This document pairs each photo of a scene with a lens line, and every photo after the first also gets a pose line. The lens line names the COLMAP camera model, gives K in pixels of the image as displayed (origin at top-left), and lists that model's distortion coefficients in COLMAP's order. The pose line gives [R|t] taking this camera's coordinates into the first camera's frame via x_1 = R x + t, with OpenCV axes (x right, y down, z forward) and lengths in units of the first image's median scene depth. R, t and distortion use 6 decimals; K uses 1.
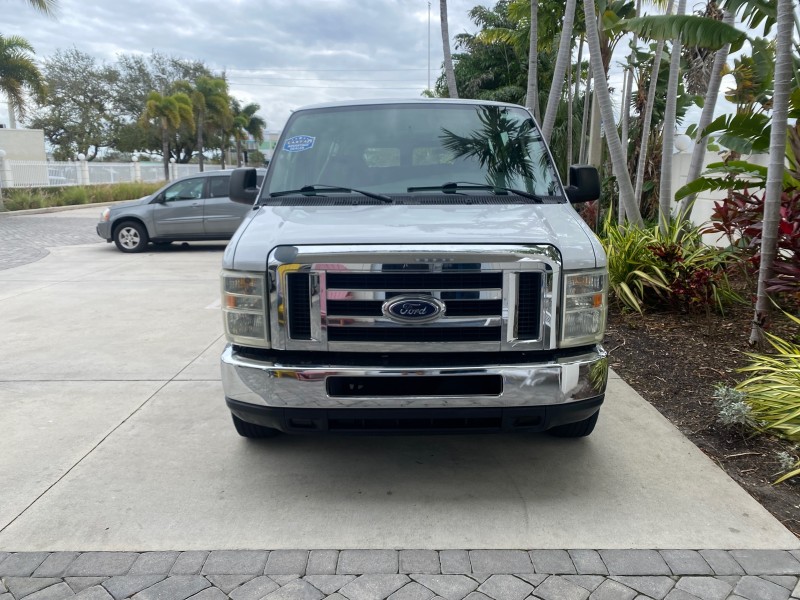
lens RADIAL K [[613.1, 0, 398.2], [0, 613.1, 295.7], [0, 0, 1]] dist [0.012310, -0.004101]
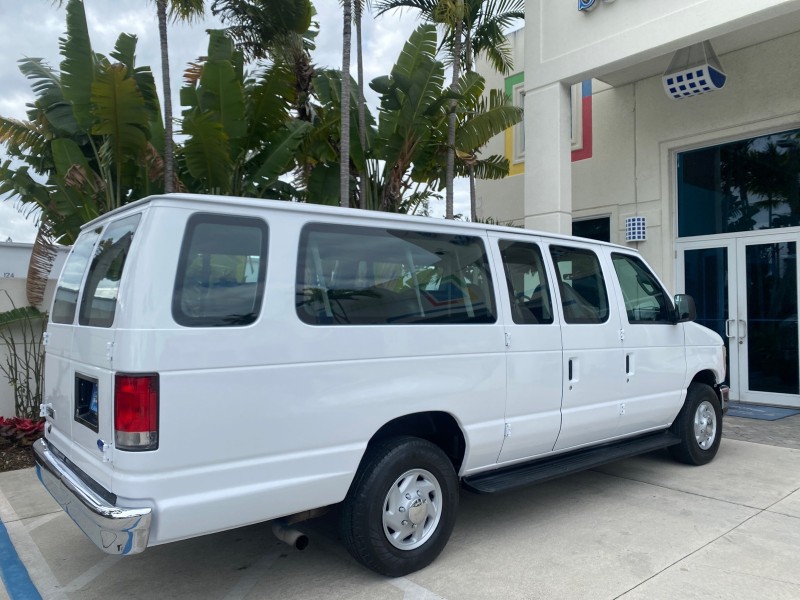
lens RADIAL K [[611.9, 0, 401.3], [0, 611.9, 299.9], [0, 0, 1]] dist [0.008442, 0.001352]
pose [[-0.645129, 0.017865, 0.763865, -0.491945], [0.154140, 0.982215, 0.107209, -0.246452], [-0.748365, 0.186905, -0.636409, 1.305559]]
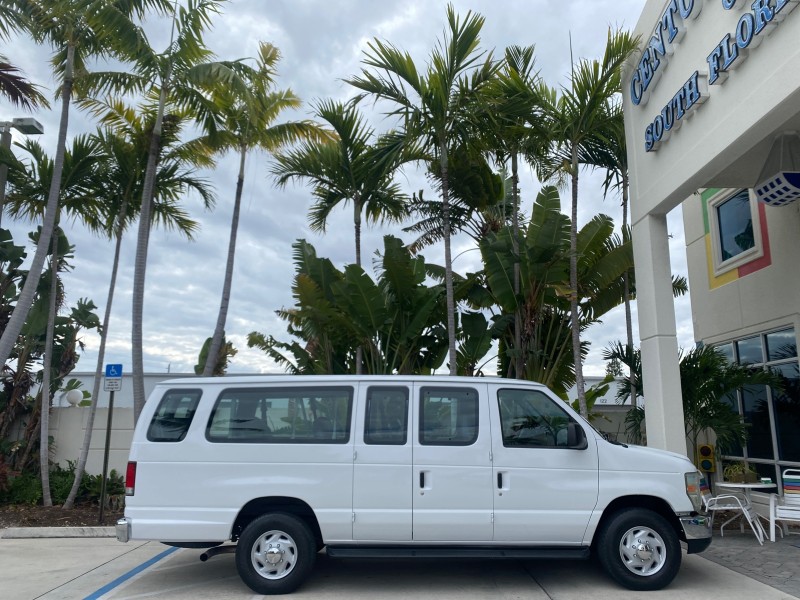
lens RADIAL K [[613.1, 0, 398.2], [0, 613.1, 295.7], [0, 0, 1]] dist [0.012310, -0.004101]
pose [[-0.016189, 0.208295, 0.977932, -1.017291], [0.192694, 0.960376, -0.201365, -0.164784], [-0.981125, 0.185182, -0.055684, 0.829338]]
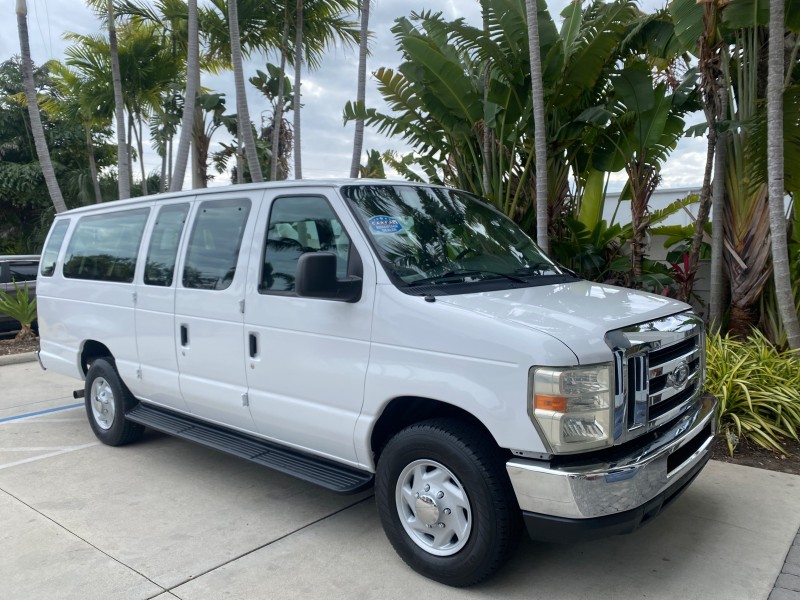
lens RADIAL K [[615.6, 0, 399.9], [0, 615.6, 295.6], [0, 0, 1]] dist [0.004748, -0.002164]
pose [[0.643048, -0.059228, 0.763532, -0.447799], [0.161618, 0.985046, -0.059703, -0.052656], [-0.748578, 0.161792, 0.643004, 0.250525]]
